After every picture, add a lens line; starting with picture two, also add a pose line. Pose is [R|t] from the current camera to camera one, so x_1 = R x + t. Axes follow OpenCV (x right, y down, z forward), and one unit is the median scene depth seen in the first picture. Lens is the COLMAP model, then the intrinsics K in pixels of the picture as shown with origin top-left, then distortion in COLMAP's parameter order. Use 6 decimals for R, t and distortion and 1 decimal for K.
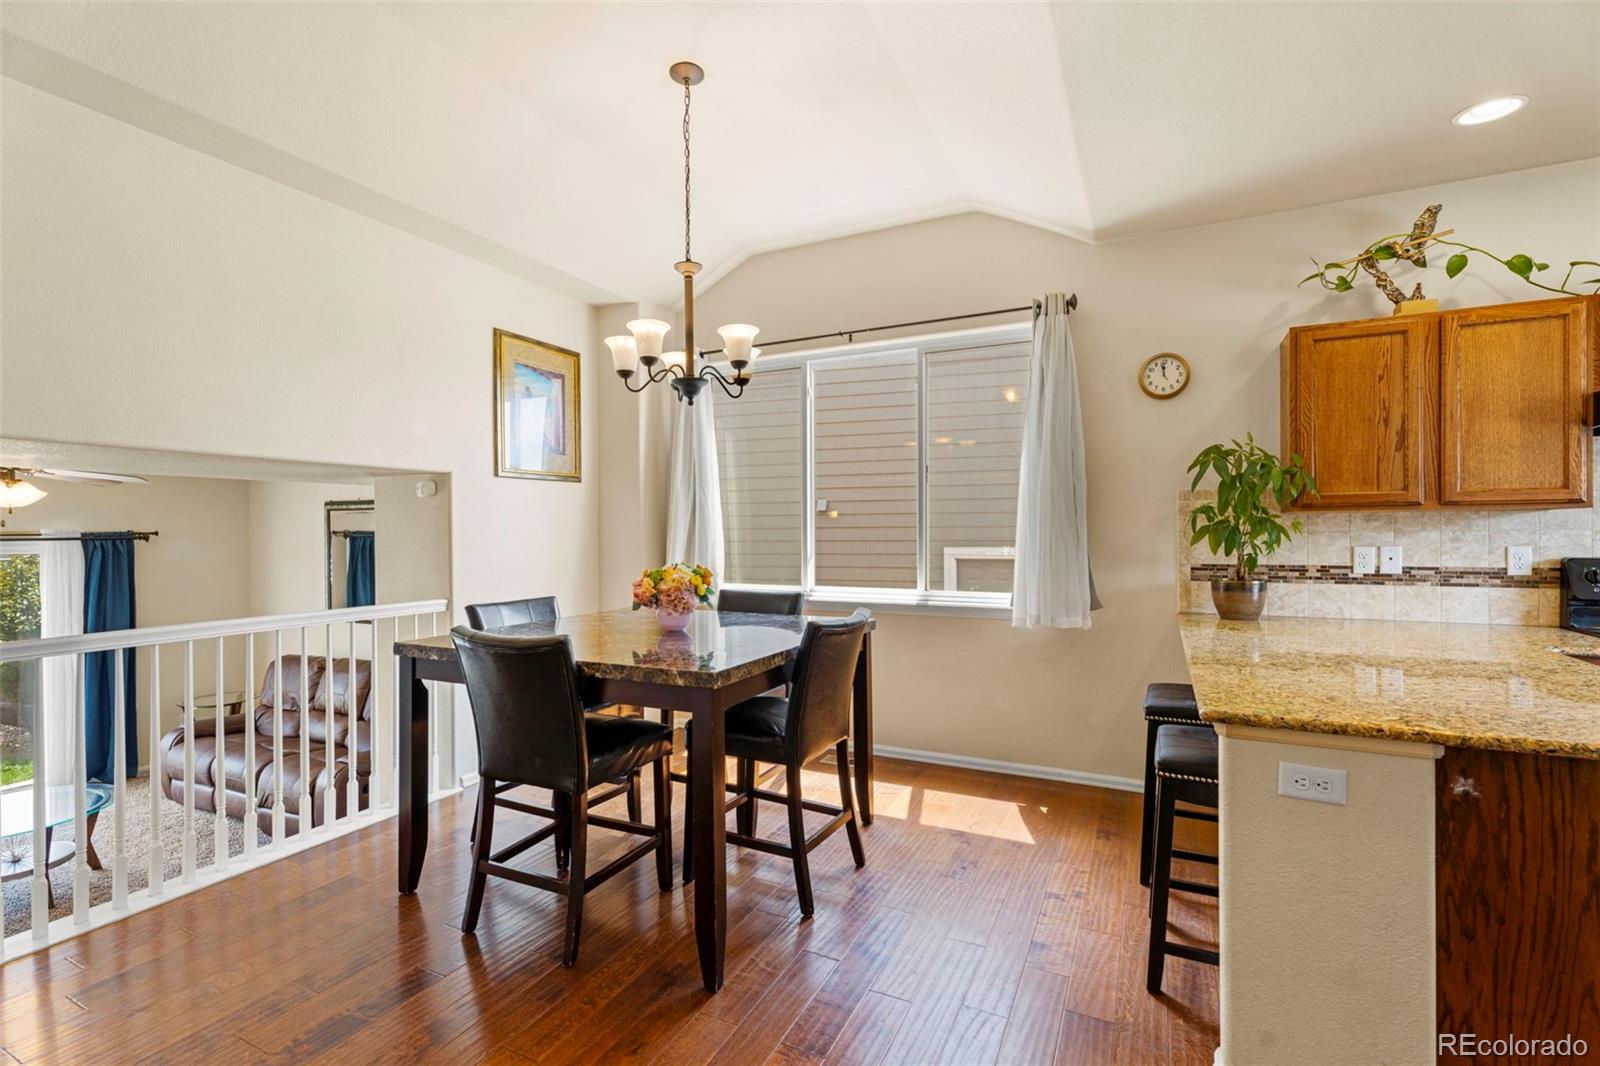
lens RADIAL K [[731.6, 0, 802.3], [0, 731.6, 531.2], [0, 0, 1]] dist [0.008294, -0.001849]
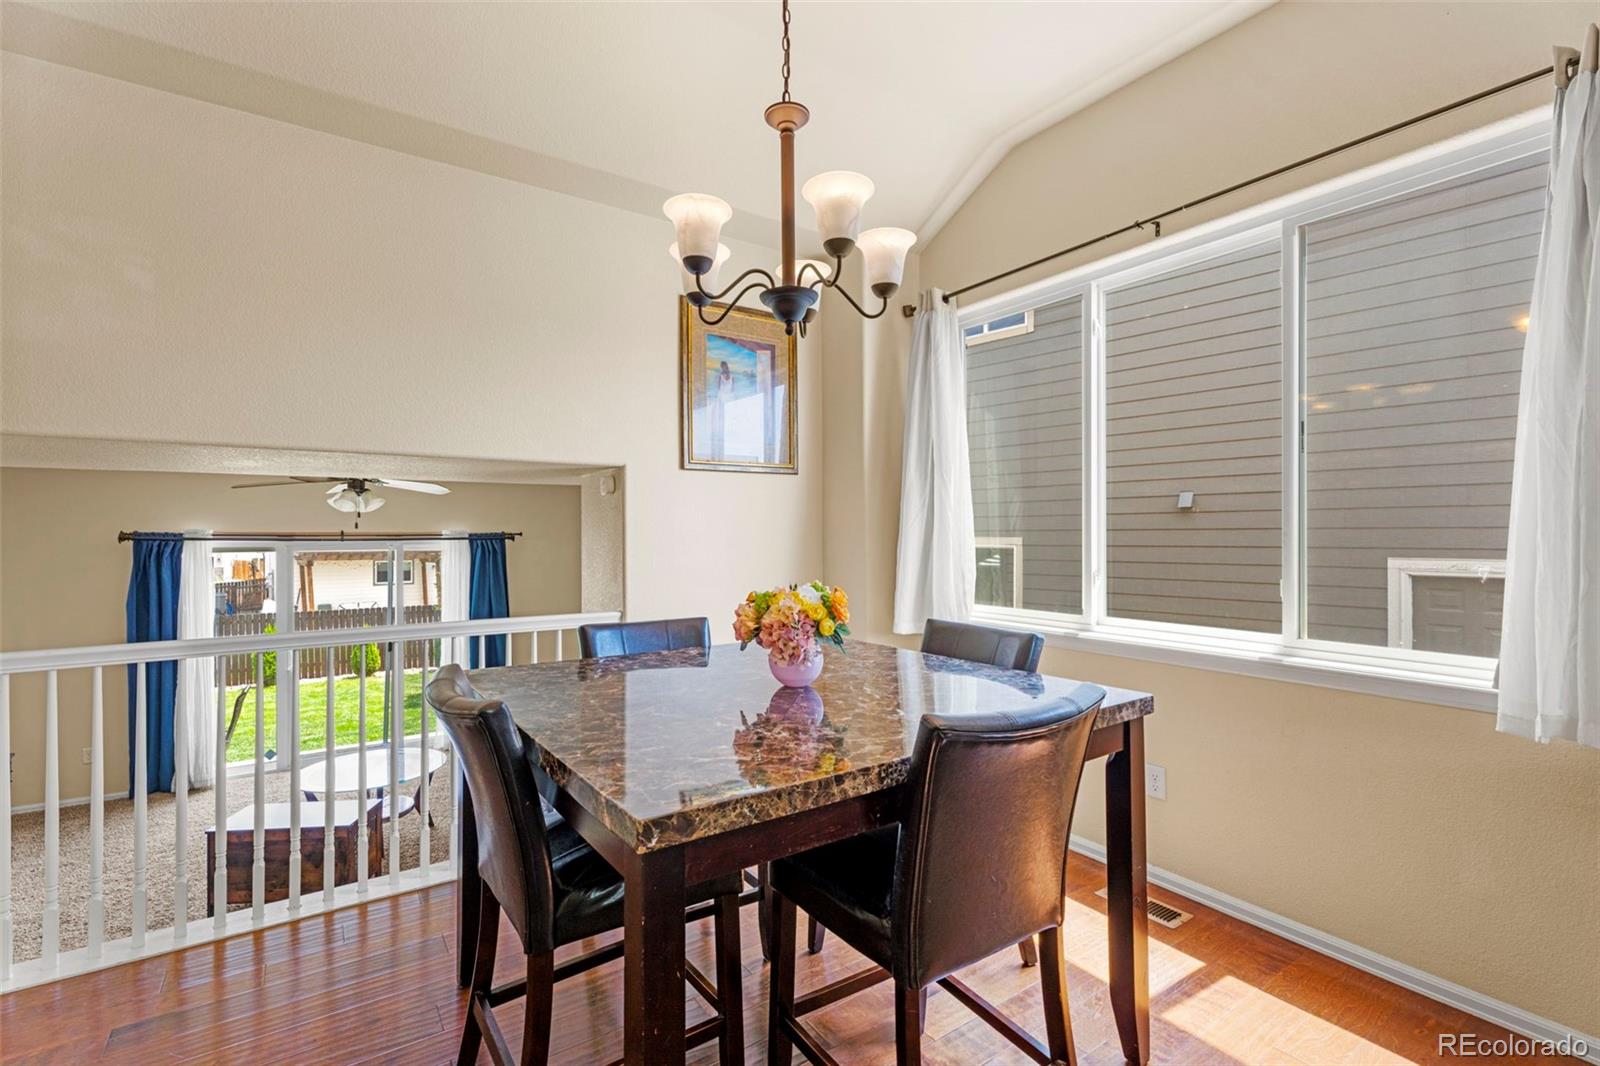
lens RADIAL K [[731.6, 0, 800.3], [0, 731.6, 531.8], [0, 0, 1]] dist [0.008294, -0.001849]
pose [[0.873843, 0.003096, -0.486198, 0.112062], [-0.004656, 0.999987, -0.002000, -0.001128], [0.486186, 0.004011, 0.873846, 0.321568]]
